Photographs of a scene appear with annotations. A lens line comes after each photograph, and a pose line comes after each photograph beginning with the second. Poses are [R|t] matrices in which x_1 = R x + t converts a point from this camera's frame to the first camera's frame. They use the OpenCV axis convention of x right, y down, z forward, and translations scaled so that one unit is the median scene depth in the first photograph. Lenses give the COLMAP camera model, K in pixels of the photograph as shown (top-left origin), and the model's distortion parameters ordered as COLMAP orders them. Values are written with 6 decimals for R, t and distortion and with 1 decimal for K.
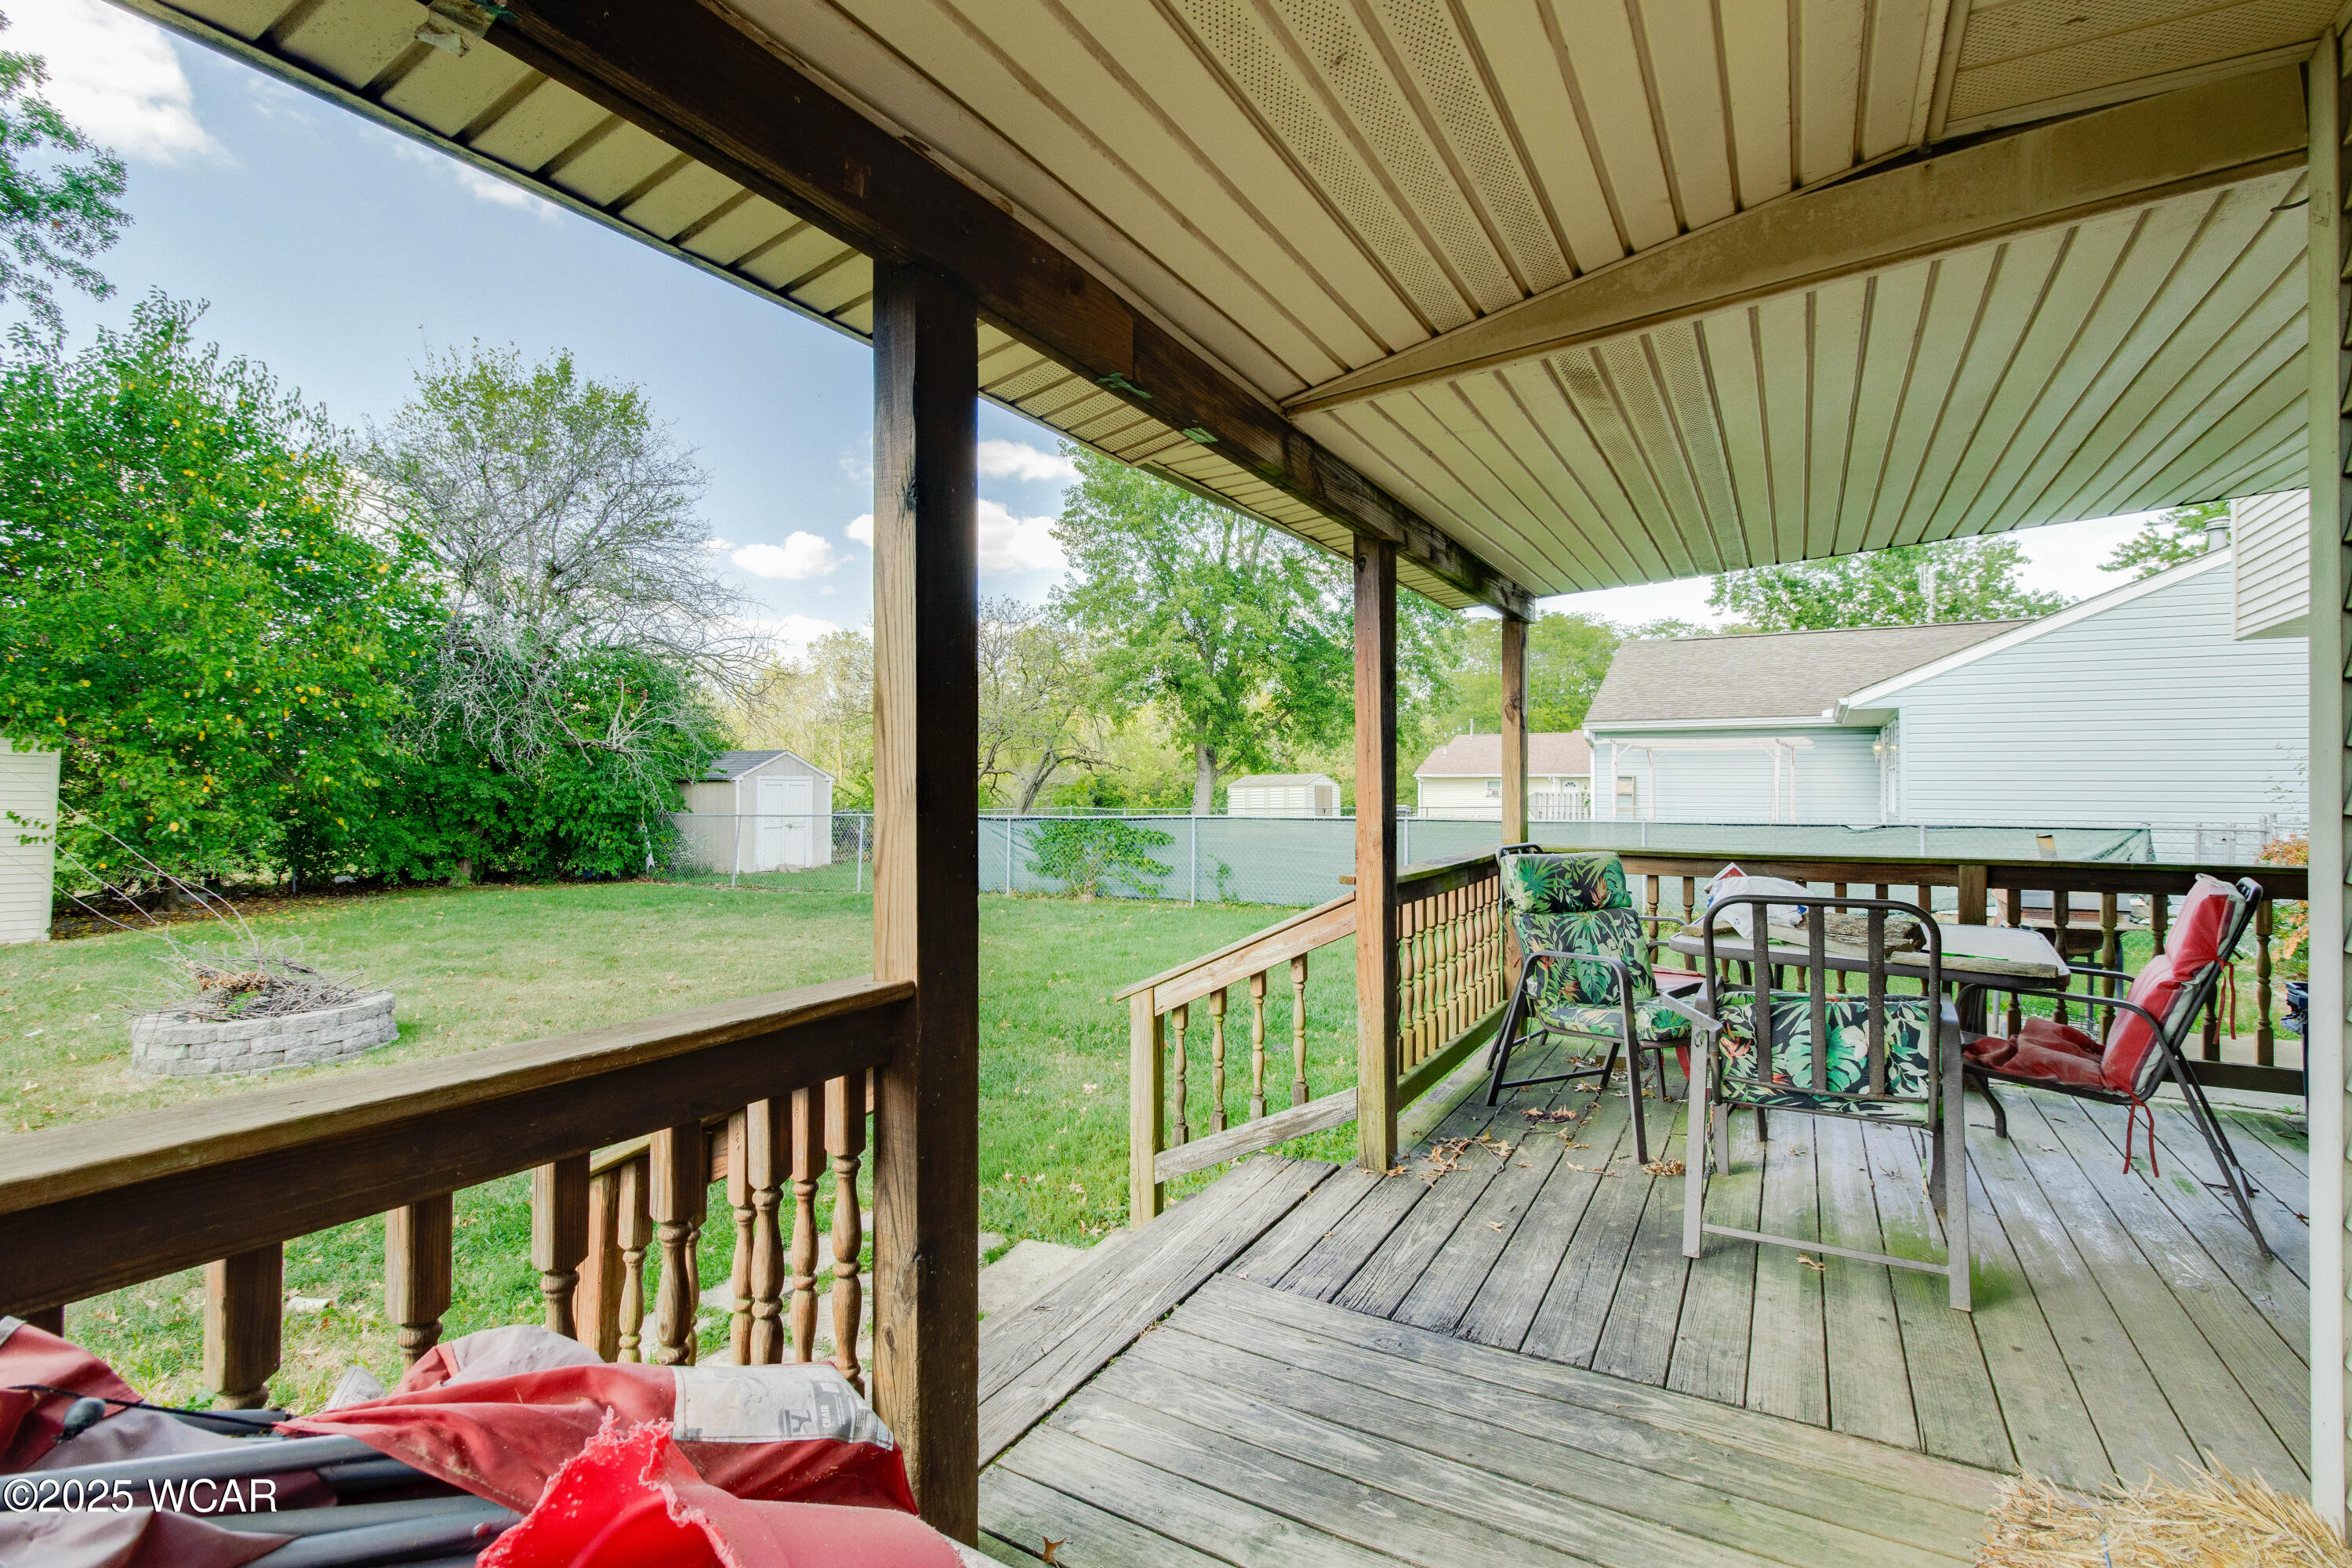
lens RADIAL K [[1135.4, 0, 1176.0], [0, 1135.4, 784.0], [0, 0, 1]] dist [-0.001456, 0.001470]
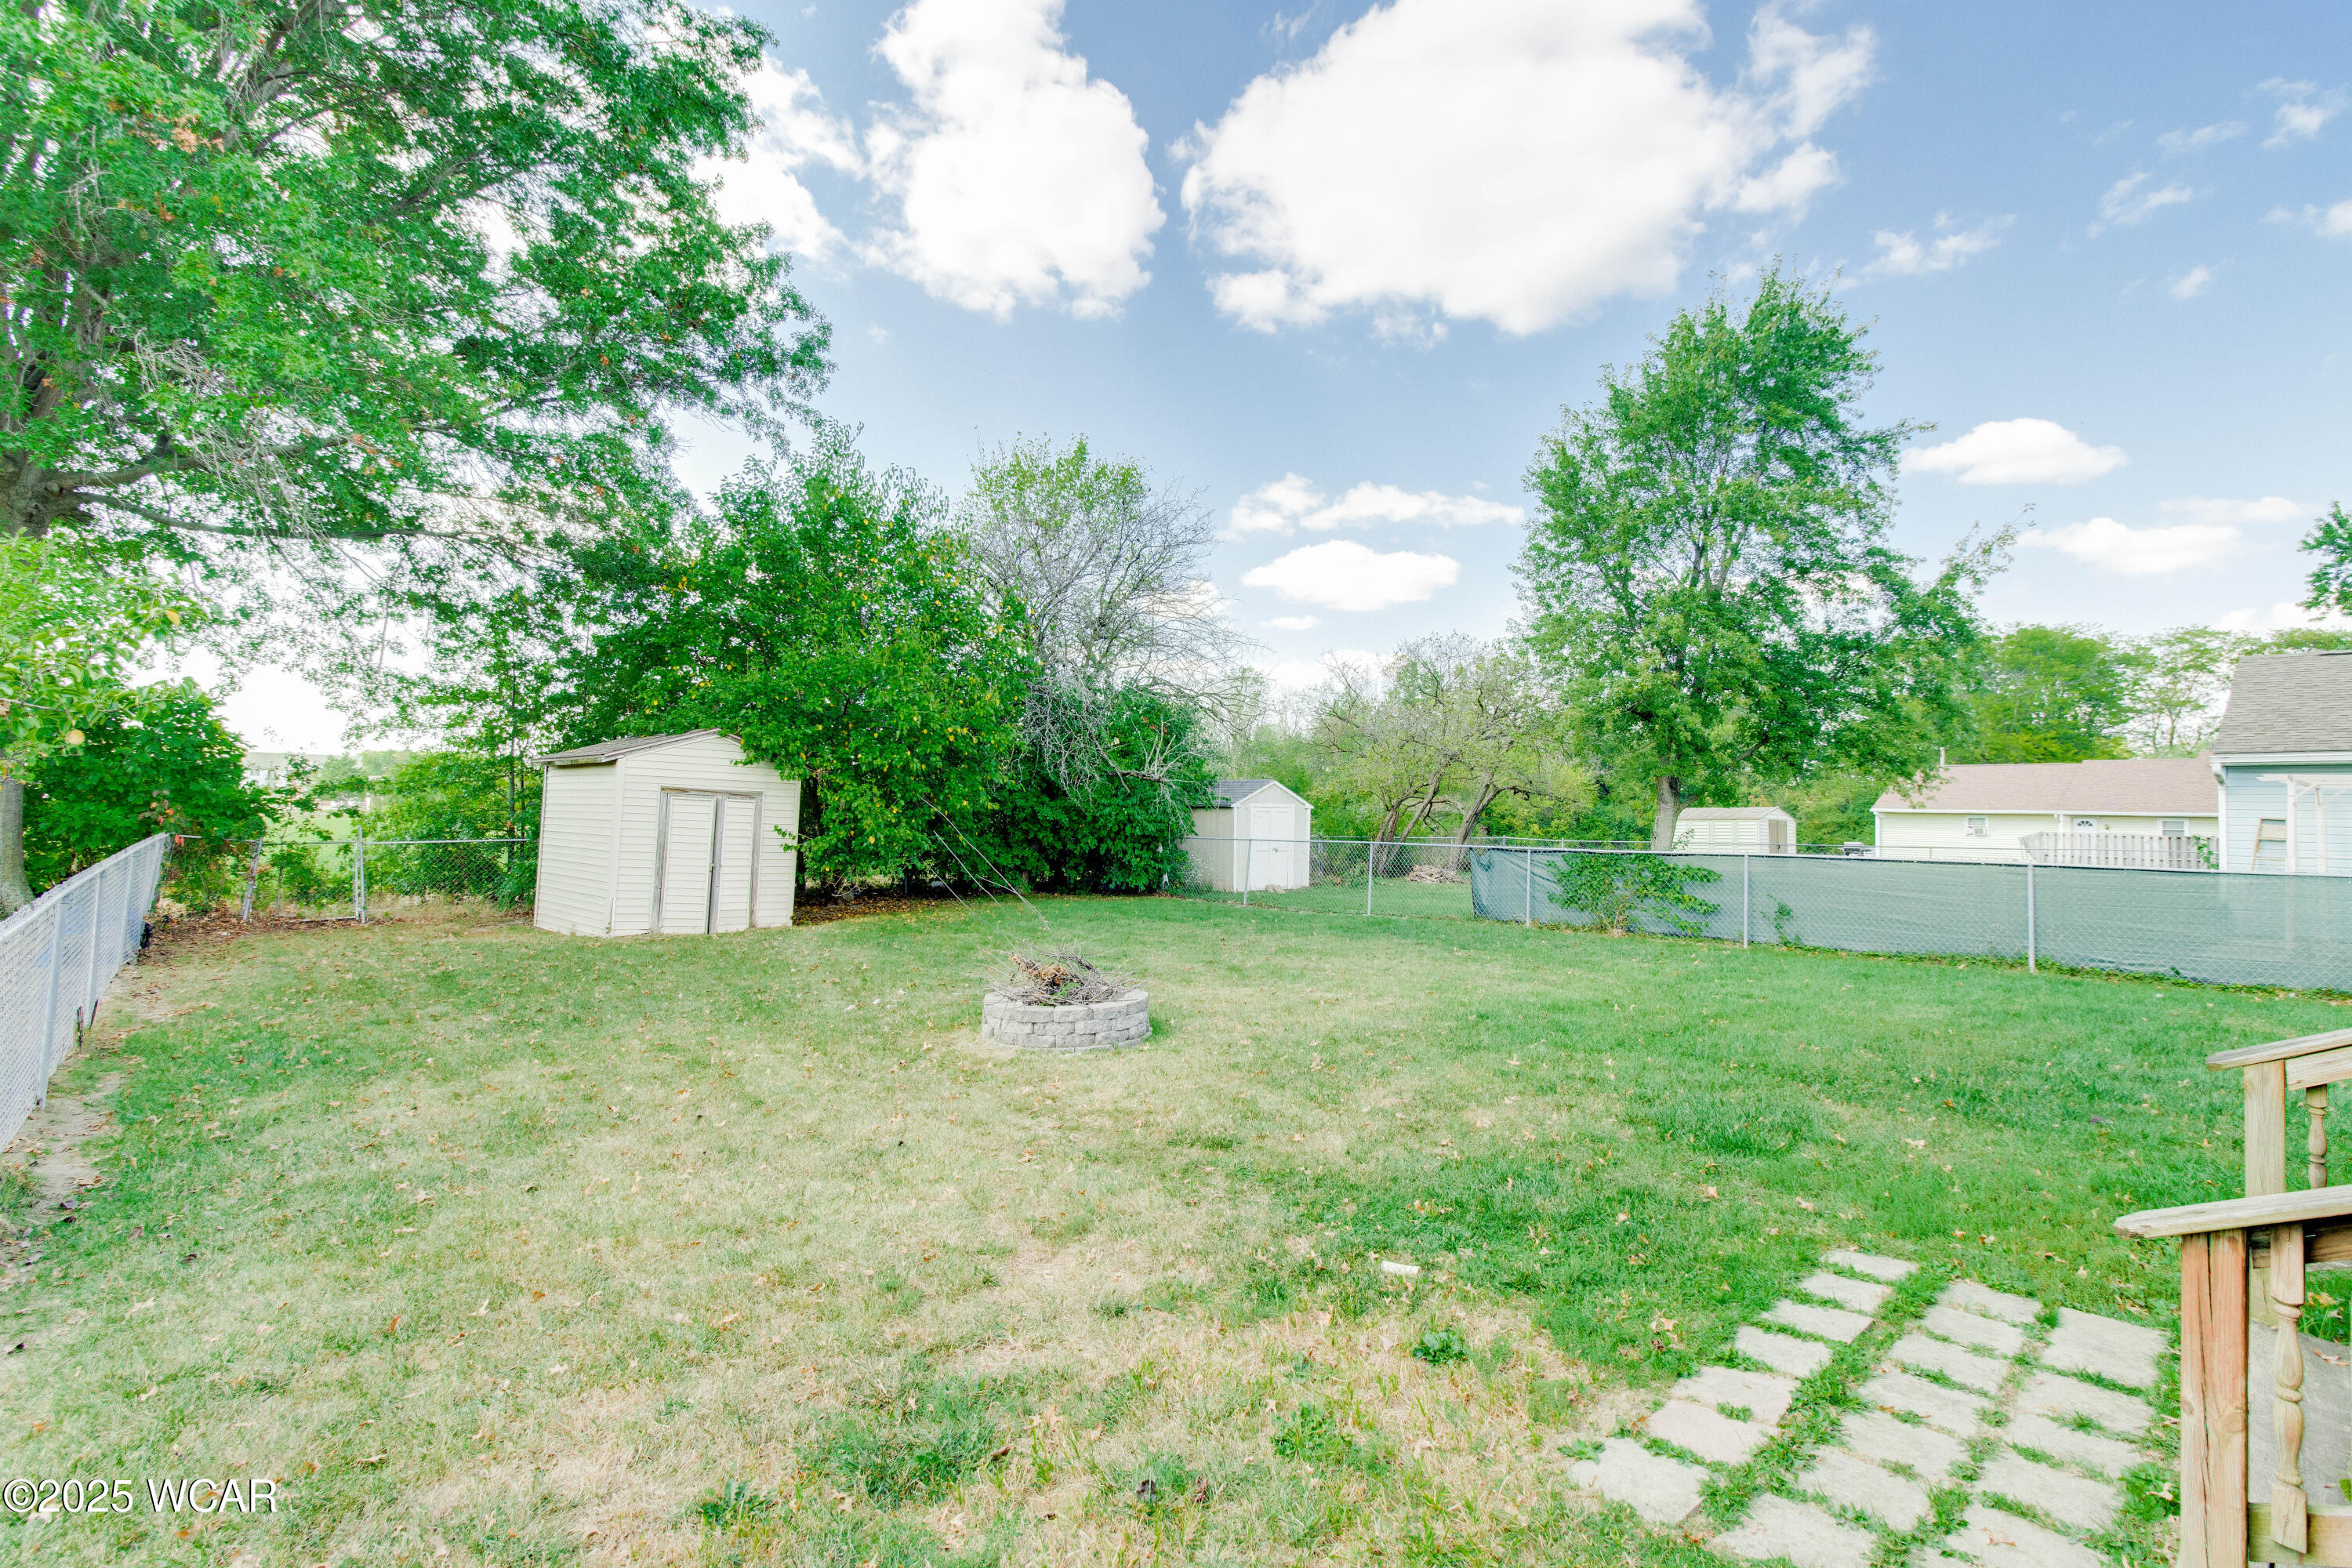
lens RADIAL K [[1093.0, 0, 1176.0], [0, 1093.0, 784.0], [0, 0, 1]] dist [0.000450, 0.000438]
pose [[0.945721, 0.008084, -0.324878, -0.123885], [-0.015865, 0.999647, -0.021309, -0.002945], [0.324591, 0.025307, 0.945516, -0.030720]]
